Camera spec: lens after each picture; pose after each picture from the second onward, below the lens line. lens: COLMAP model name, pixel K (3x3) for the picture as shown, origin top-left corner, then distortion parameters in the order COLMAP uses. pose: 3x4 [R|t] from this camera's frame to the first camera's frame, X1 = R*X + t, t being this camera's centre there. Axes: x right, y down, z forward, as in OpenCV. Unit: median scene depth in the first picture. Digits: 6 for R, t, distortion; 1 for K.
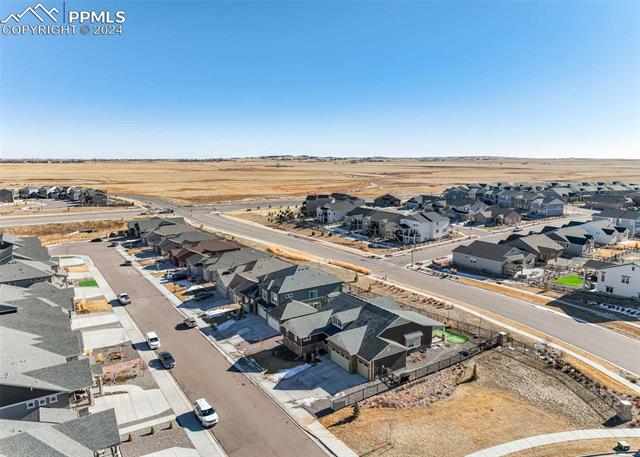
lens RADIAL K [[453.3, 0, 326.5], [0, 453.3, 228.0], [0, 0, 1]] dist [0.006046, 0.006191]
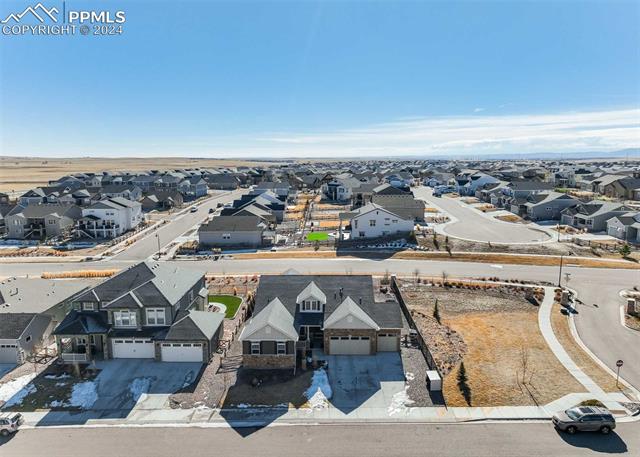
lens RADIAL K [[453.3, 0, 325.0], [0, 453.3, 207.6], [0, 0, 1]] dist [0.006046, 0.006191]
pose [[0.558666, -0.098835, 0.823483, -0.508466], [0.135312, 0.990433, 0.027075, 0.024265], [-0.818281, 0.096301, 0.566695, 0.479101]]
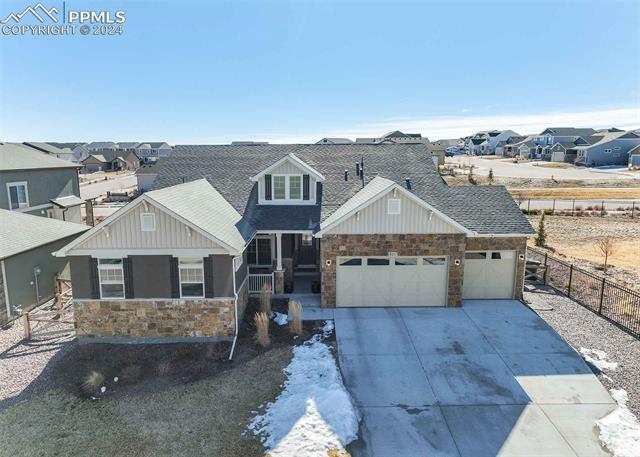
lens RADIAL K [[453.3, 0, 315.3], [0, 453.3, 228.9], [0, 0, 1]] dist [0.006046, 0.006191]
pose [[0.551436, -0.143964, 0.821701, -0.188310], [0.144970, 0.986547, 0.075557, 0.190781], [-0.821524, 0.077457, 0.564888, 0.732743]]
